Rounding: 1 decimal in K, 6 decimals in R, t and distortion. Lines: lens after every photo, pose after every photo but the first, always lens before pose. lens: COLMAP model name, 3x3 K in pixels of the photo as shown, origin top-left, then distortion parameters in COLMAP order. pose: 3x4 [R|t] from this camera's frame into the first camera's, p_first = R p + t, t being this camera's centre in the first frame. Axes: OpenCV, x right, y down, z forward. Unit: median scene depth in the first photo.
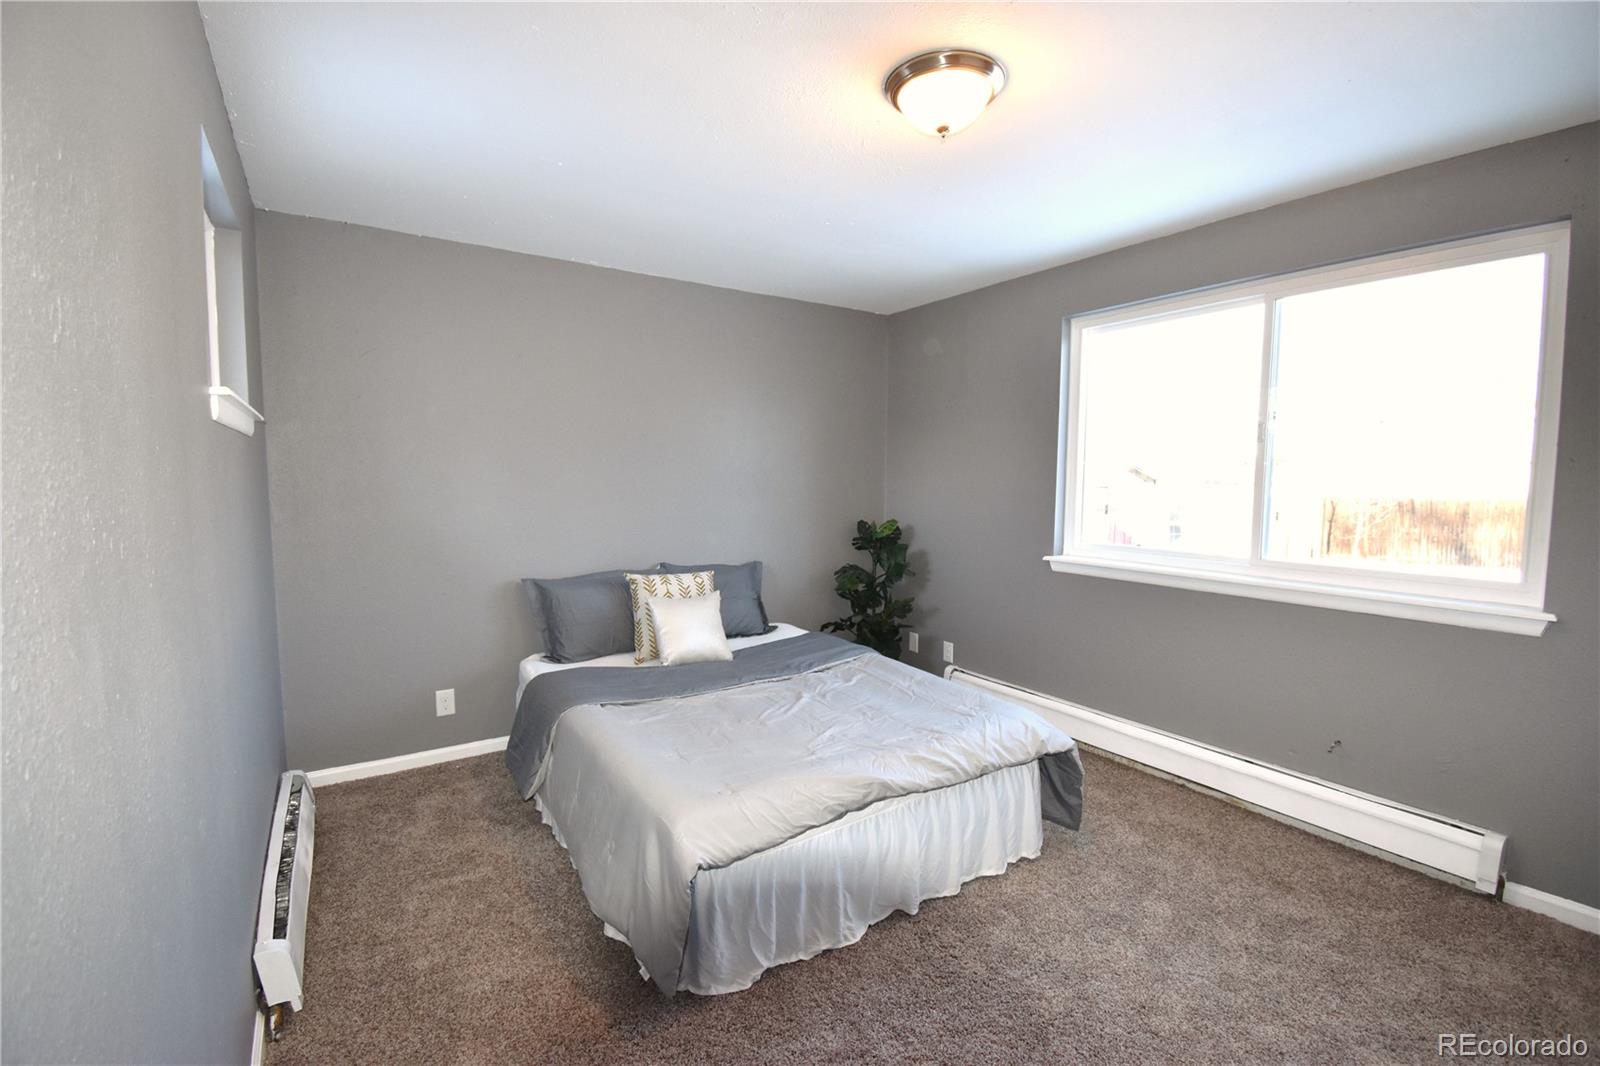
lens RADIAL K [[727.1, 0, 804.0], [0, 727.1, 541.7], [0, 0, 1]] dist [0.001098, -0.000137]
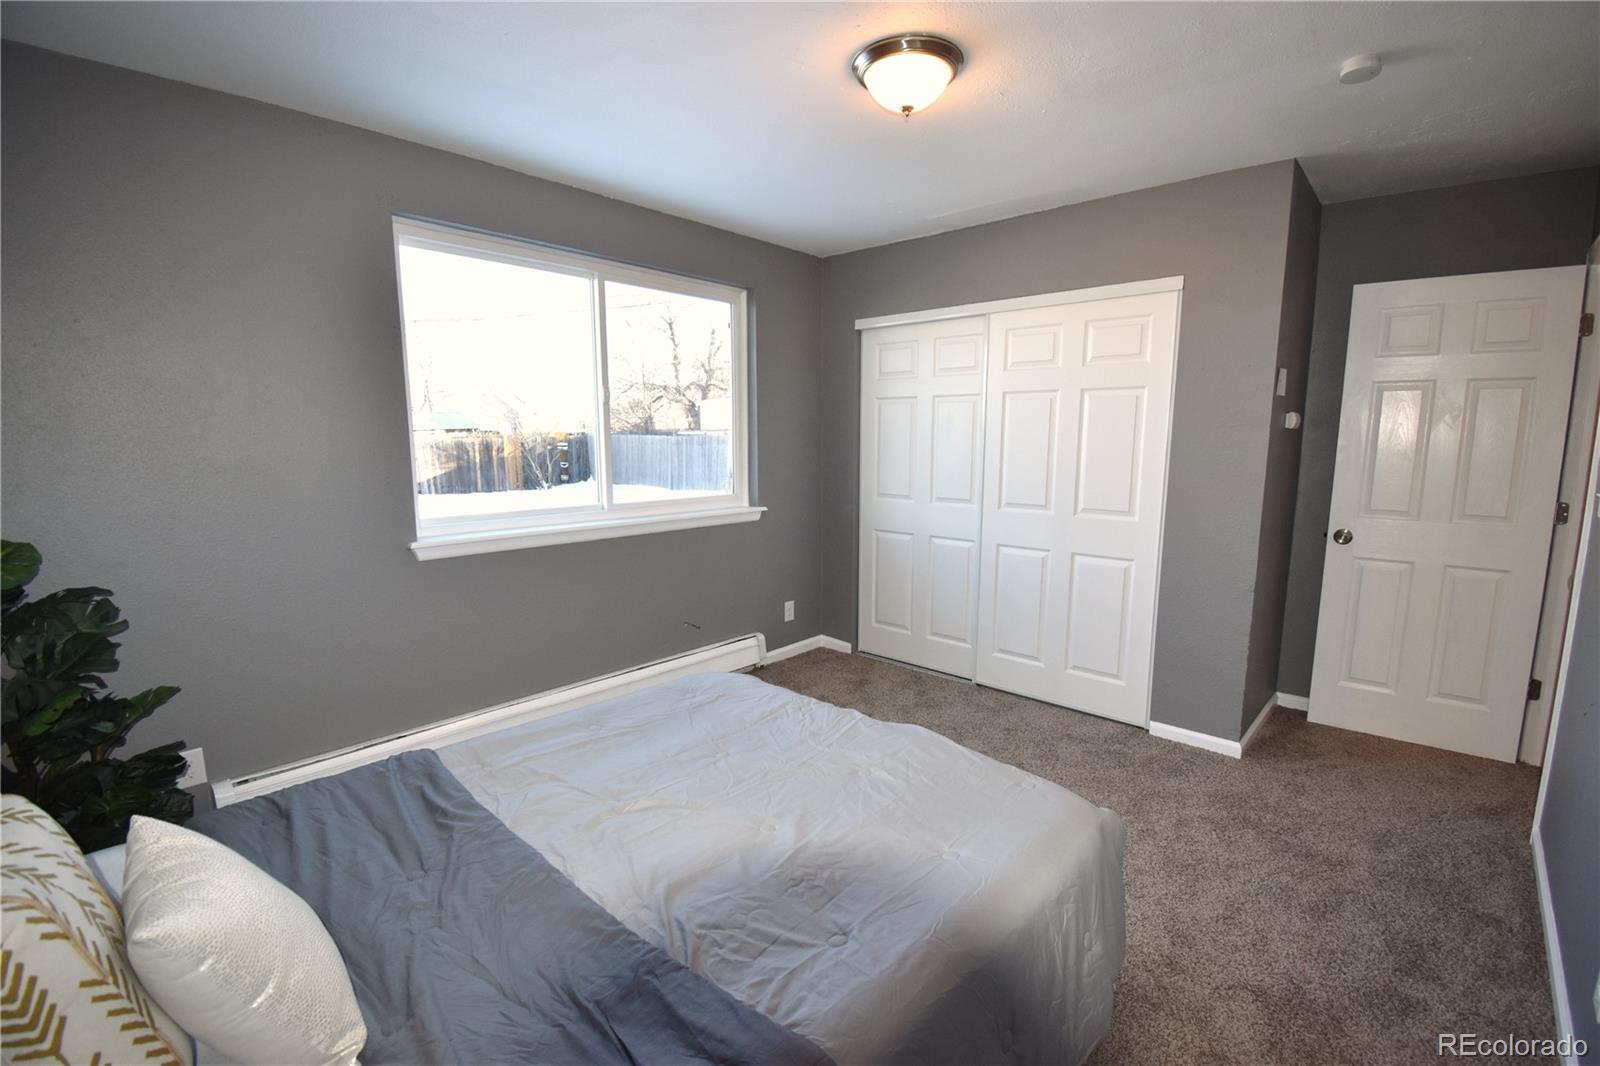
lens RADIAL K [[727.1, 0, 804.0], [0, 727.1, 541.7], [0, 0, 1]] dist [0.001098, -0.000137]
pose [[-0.259584, -0.145966, 0.954626, -0.611435], [0.085680, 0.981132, 0.173318, -0.097756], [-0.961912, 0.126783, -0.242179, 1.029587]]
